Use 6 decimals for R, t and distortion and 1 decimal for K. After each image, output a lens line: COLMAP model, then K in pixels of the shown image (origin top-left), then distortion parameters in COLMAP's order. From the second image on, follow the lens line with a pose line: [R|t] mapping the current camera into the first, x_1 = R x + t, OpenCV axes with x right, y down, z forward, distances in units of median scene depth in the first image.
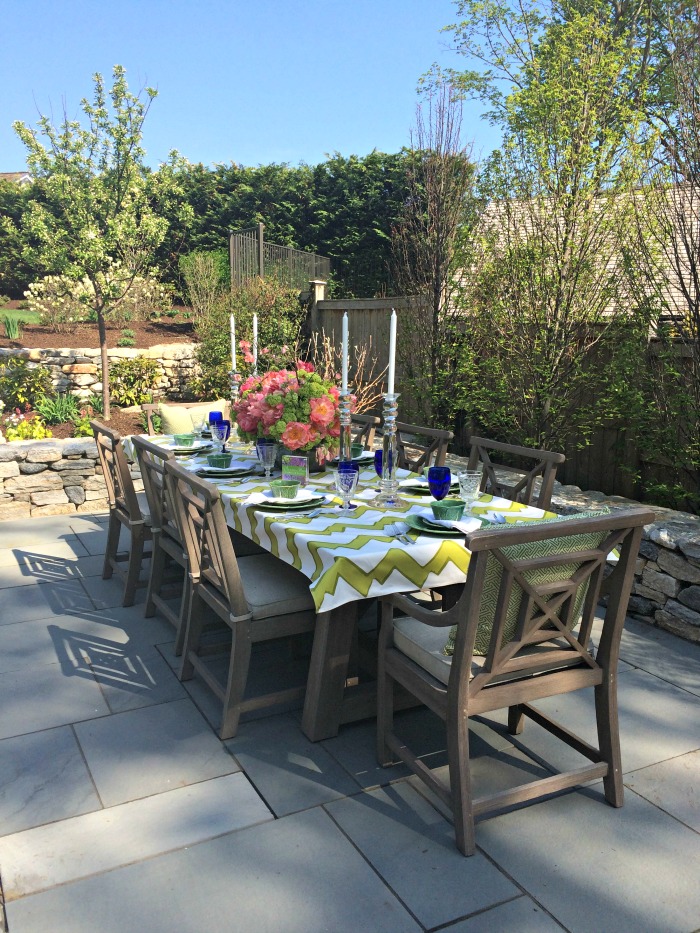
lens RADIAL K [[814.5, 0, 350.0], [0, 814.5, 466.5], [0, 0, 1]] dist [-0.000635, -0.016282]
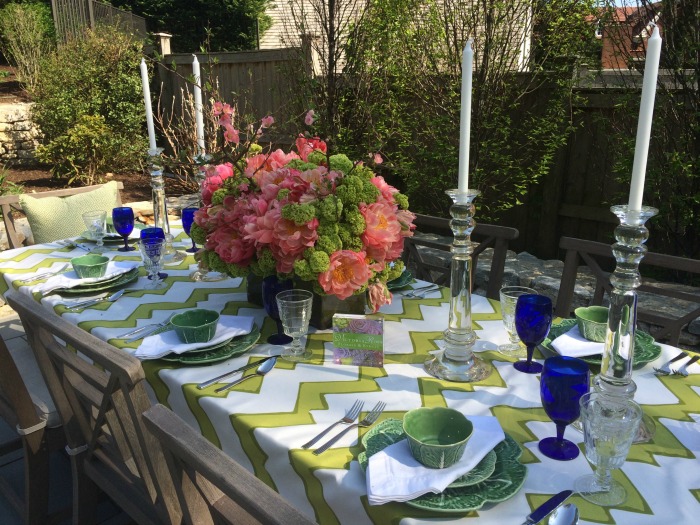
lens RADIAL K [[611.1, 0, 350.0], [0, 611.1, 262.5], [0, 0, 1]] dist [-0.000635, -0.016282]
pose [[0.949719, -0.097628, 0.297495, -0.077287], [0.063056, 0.990316, 0.123689, -0.040261], [-0.306690, -0.098711, 0.946677, 0.250256]]
